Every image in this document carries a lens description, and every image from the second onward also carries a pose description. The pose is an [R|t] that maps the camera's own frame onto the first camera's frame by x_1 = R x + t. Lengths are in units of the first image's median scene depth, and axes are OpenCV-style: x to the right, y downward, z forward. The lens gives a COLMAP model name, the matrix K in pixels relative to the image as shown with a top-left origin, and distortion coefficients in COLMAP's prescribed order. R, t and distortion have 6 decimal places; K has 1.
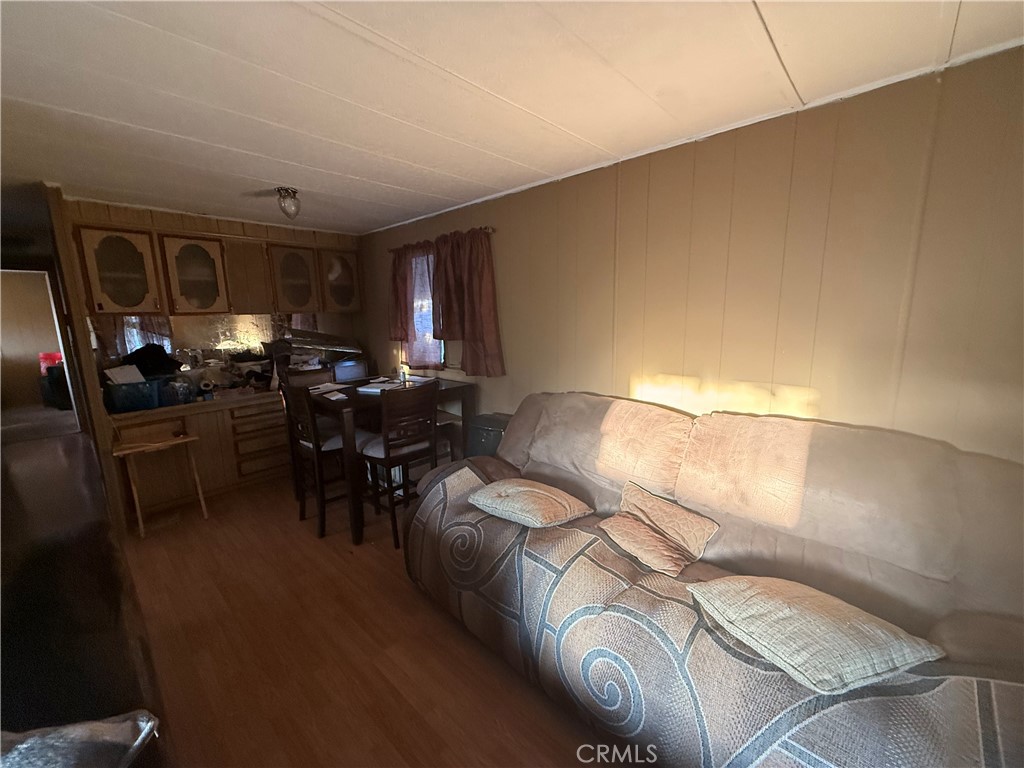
lens RADIAL K [[411.3, 0, 512.5], [0, 411.3, 387.1], [0, 0, 1]] dist [-0.001080, -0.000078]
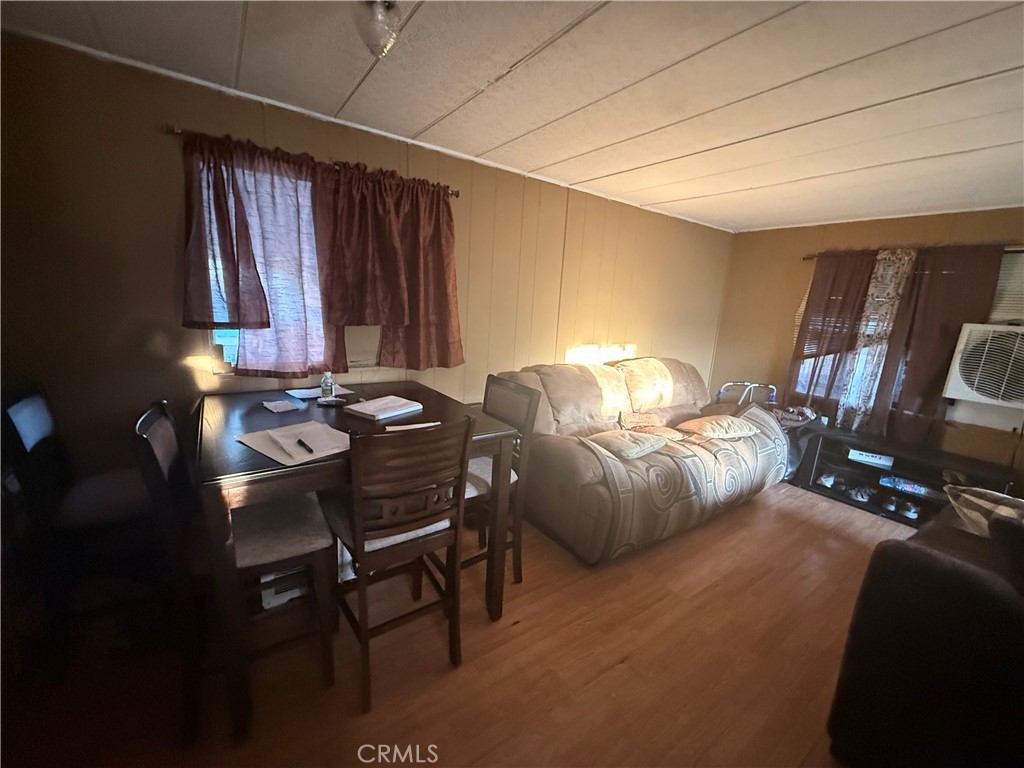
lens RADIAL K [[411.3, 0, 512.5], [0, 411.3, 387.1], [0, 0, 1]] dist [-0.001080, -0.000078]
pose [[0.208440, -0.167390, 0.963604, -0.875500], [0.113432, 0.982734, 0.146176, -0.094627], [-0.971435, 0.078835, 0.223828, 0.696254]]
